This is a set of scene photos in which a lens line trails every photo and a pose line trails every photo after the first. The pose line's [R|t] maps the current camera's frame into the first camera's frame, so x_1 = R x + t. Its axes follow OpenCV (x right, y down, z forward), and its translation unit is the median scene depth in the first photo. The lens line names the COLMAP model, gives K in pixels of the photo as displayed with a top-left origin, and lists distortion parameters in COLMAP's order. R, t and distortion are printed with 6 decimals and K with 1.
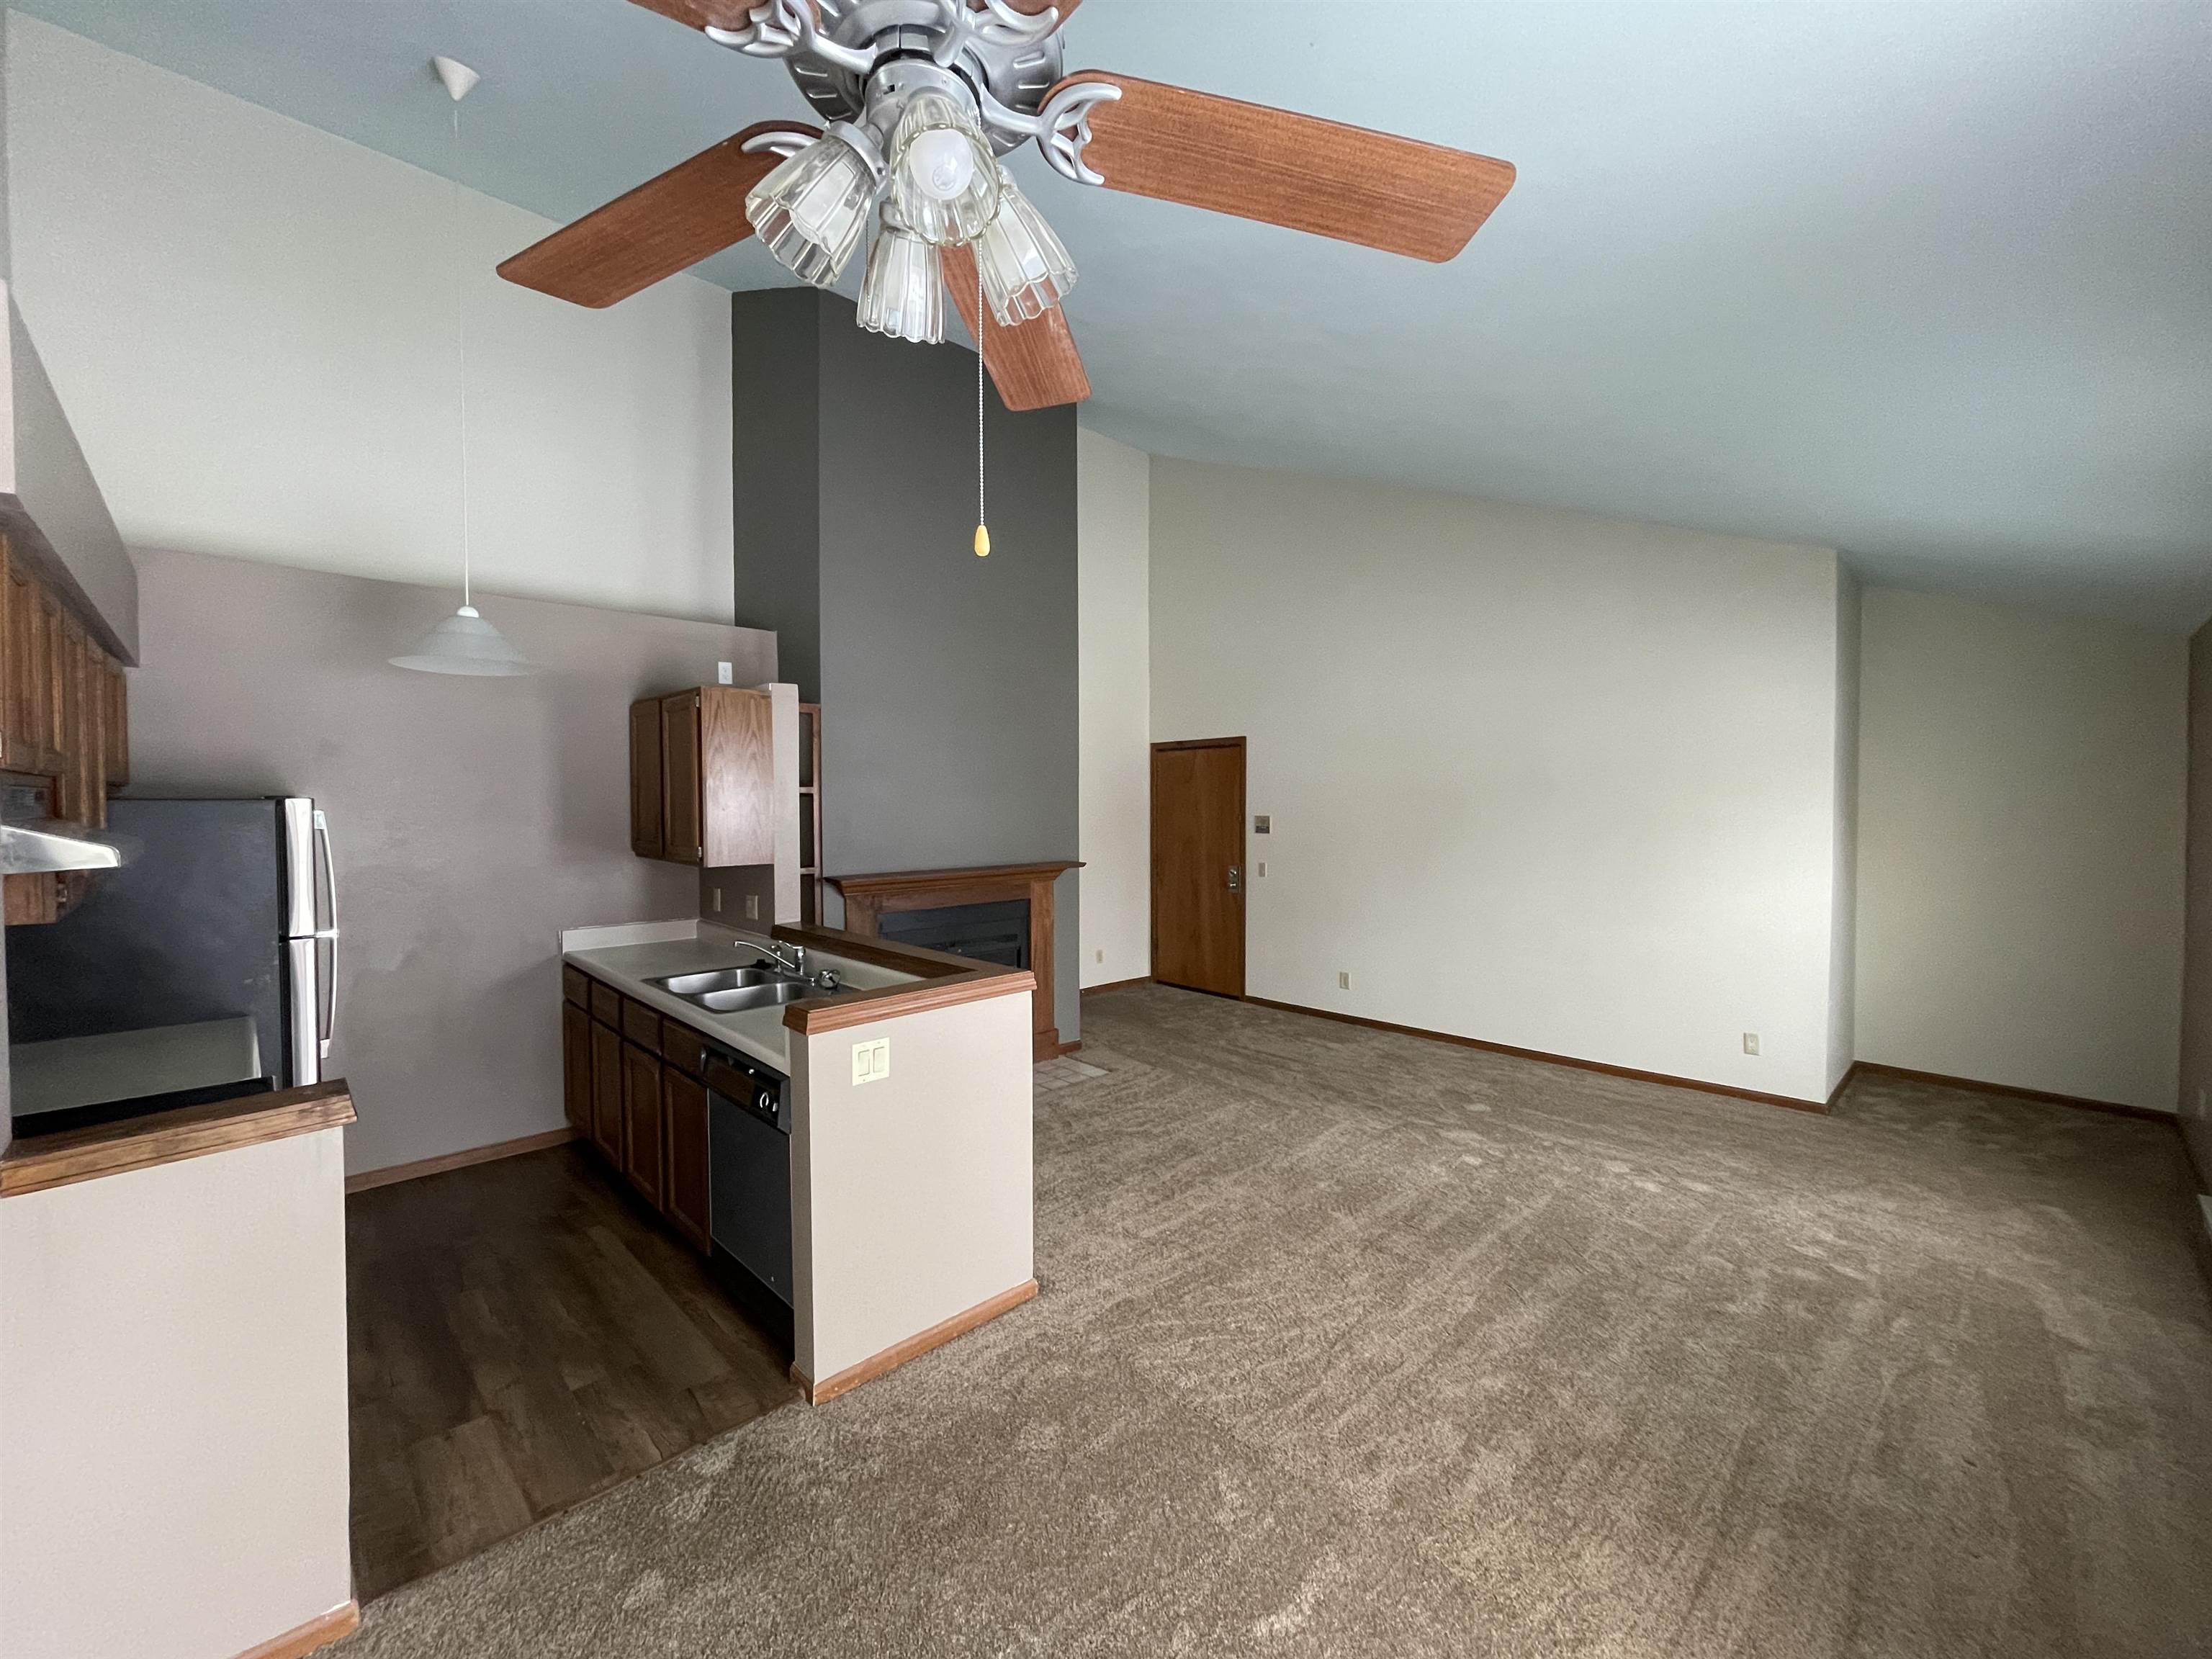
lens RADIAL K [[889.2, 0, 1095.7], [0, 889.2, 824.1], [0, 0, 1]] dist [-0.003533, 0.000417]
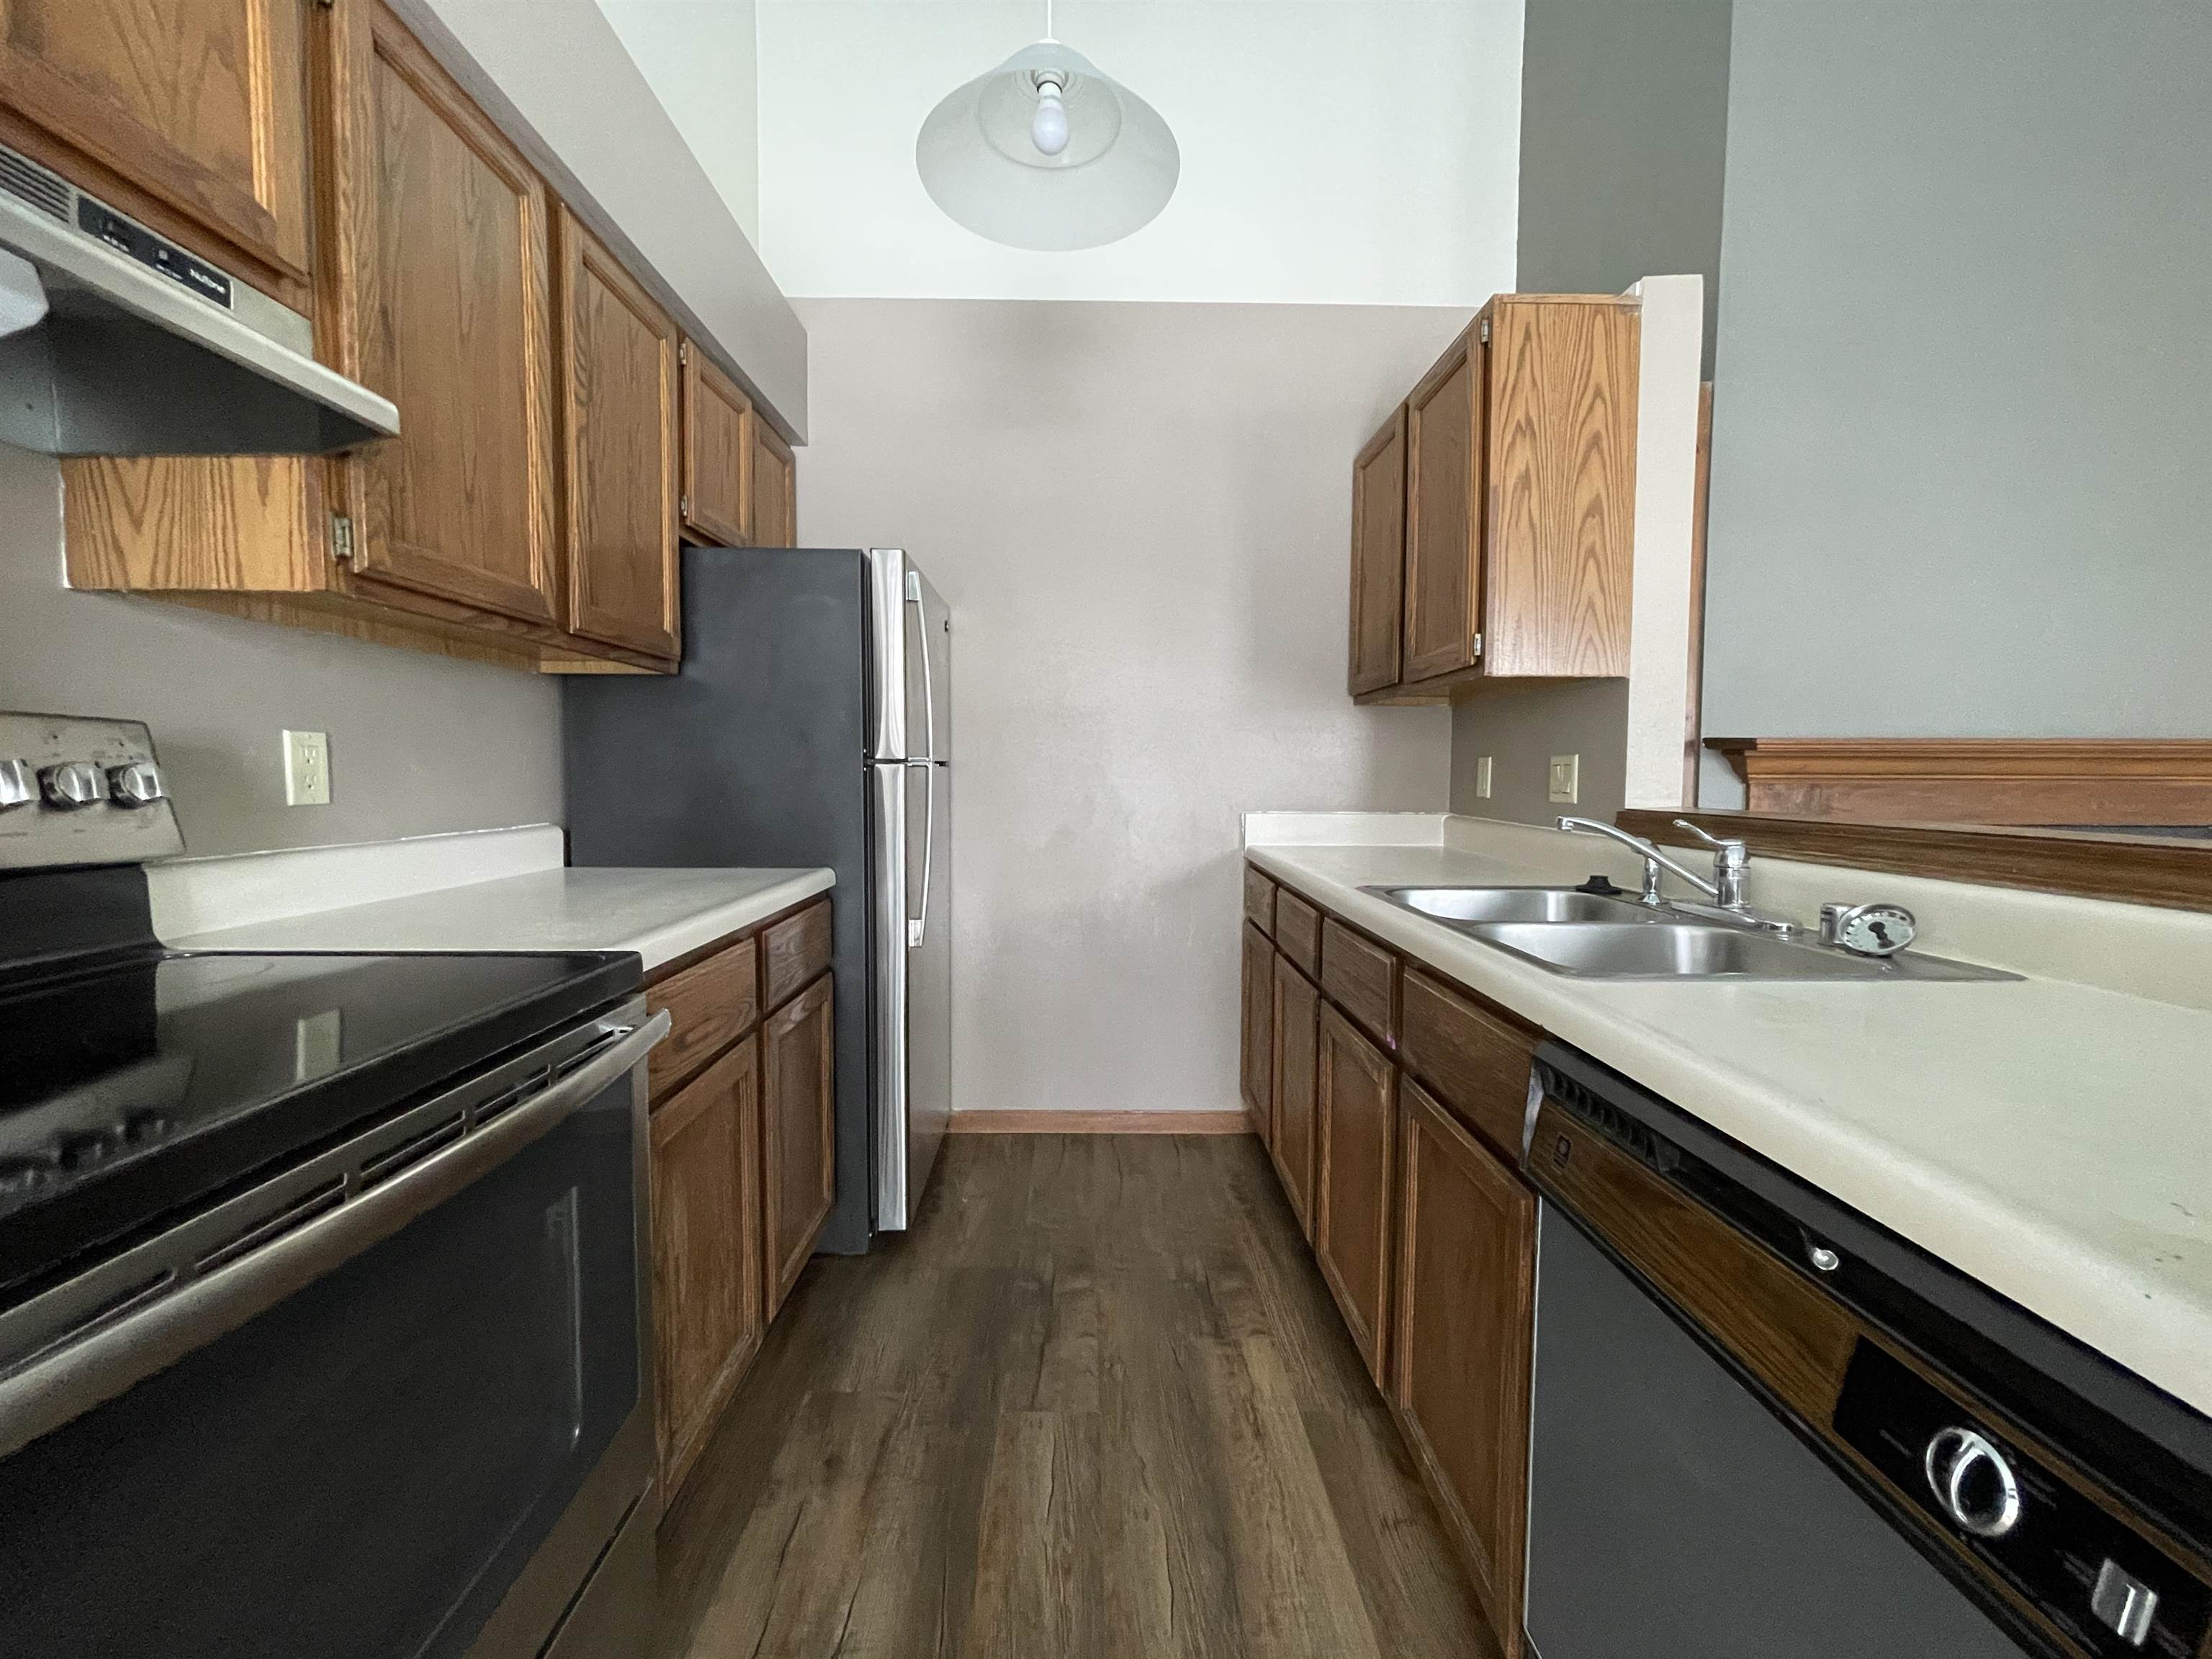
lens RADIAL K [[889.2, 0, 1099.5], [0, 889.2, 824.2], [0, 0, 1]] dist [-0.003533, 0.000417]
pose [[0.728486, 0.046517, -0.683480, -0.265204], [-0.025642, 0.998844, 0.040650, 0.119606], [0.684581, -0.012087, 0.728837, 0.513408]]
